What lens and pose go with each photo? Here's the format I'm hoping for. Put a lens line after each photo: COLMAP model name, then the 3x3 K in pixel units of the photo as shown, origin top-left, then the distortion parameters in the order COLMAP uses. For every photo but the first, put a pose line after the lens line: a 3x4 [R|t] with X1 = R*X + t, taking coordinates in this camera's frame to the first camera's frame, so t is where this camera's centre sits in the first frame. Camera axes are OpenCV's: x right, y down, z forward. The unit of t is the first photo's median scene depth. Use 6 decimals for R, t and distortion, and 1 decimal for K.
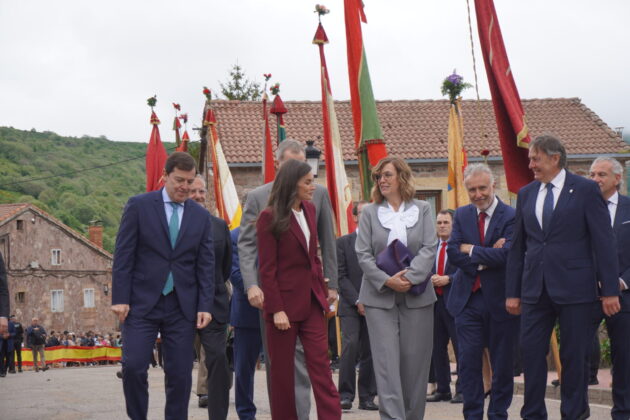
lens RADIAL K [[1394.6, 0, 317.8], [0, 1394.6, 209.9], [0, 0, 1]] dist [0.045488, 0.000000]
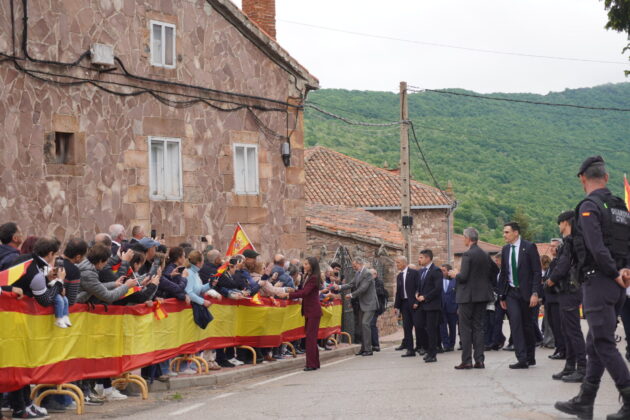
lens RADIAL K [[1394.6, 0, 312.9], [0, 1394.6, 209.6], [0, 0, 1]] dist [0.045488, 0.000000]
pose [[0.999173, 0.005220, -0.040316, -0.134947], [-0.004036, 0.999560, 0.029391, 0.064829], [0.040451, -0.029204, 0.998755, 0.648787]]
